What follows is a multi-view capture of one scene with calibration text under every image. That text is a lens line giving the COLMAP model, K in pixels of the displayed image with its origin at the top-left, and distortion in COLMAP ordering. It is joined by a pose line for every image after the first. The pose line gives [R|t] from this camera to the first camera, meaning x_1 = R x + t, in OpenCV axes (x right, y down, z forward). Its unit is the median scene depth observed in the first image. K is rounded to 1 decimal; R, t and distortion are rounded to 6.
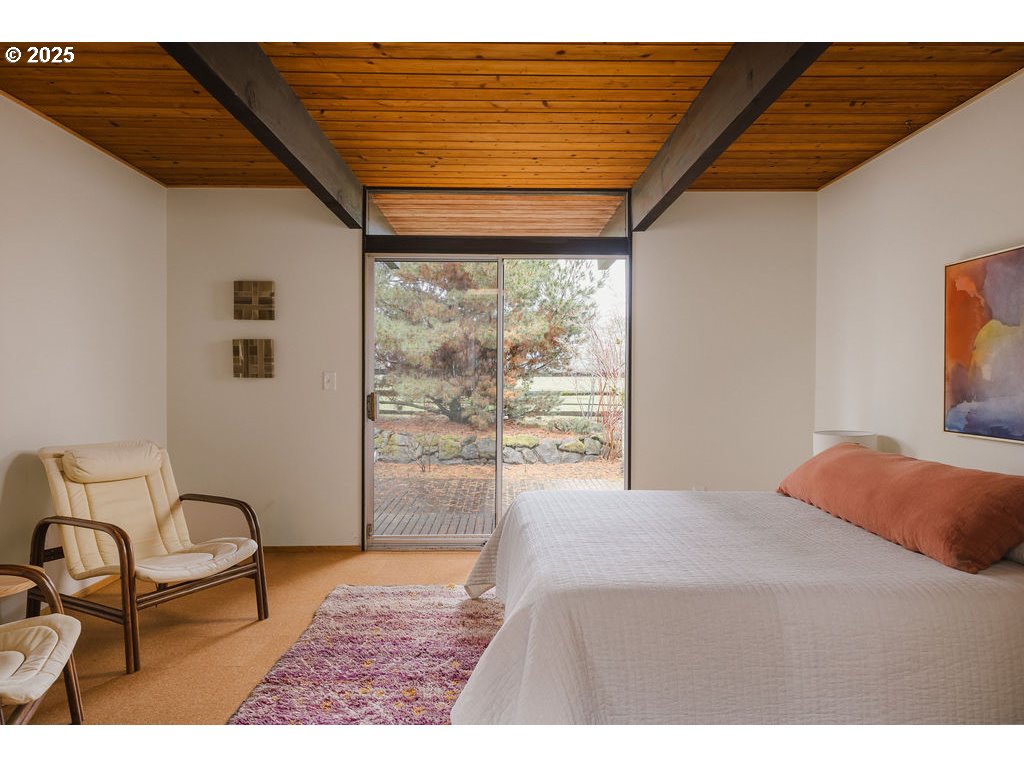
lens RADIAL K [[672.2, 0, 511.9], [0, 672.2, 382.2], [0, 0, 1]] dist [0.010495, 0.000876]
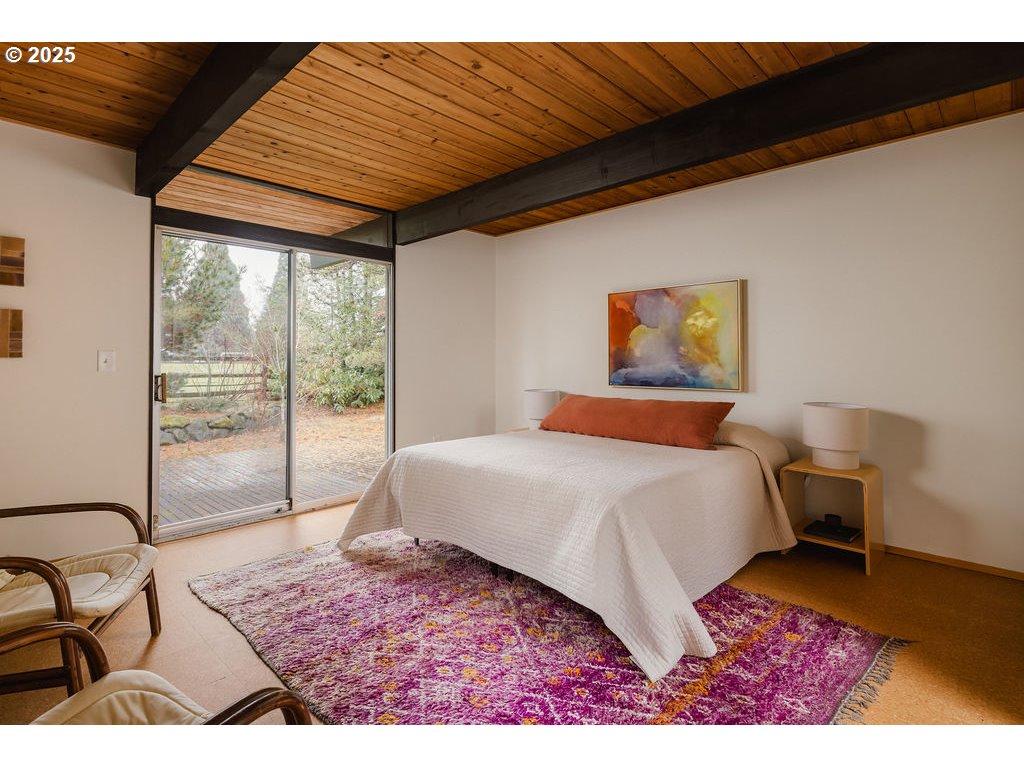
lens RADIAL K [[518.3, 0, 505.0], [0, 518.3, 352.1], [0, 0, 1]] dist [-0.000531, -0.000217]
pose [[0.712046, 0.006424, 0.702103, -0.488255], [0.012408, 0.999687, -0.021730, 0.010091], [-0.702023, 0.024185, 0.711743, 0.192137]]
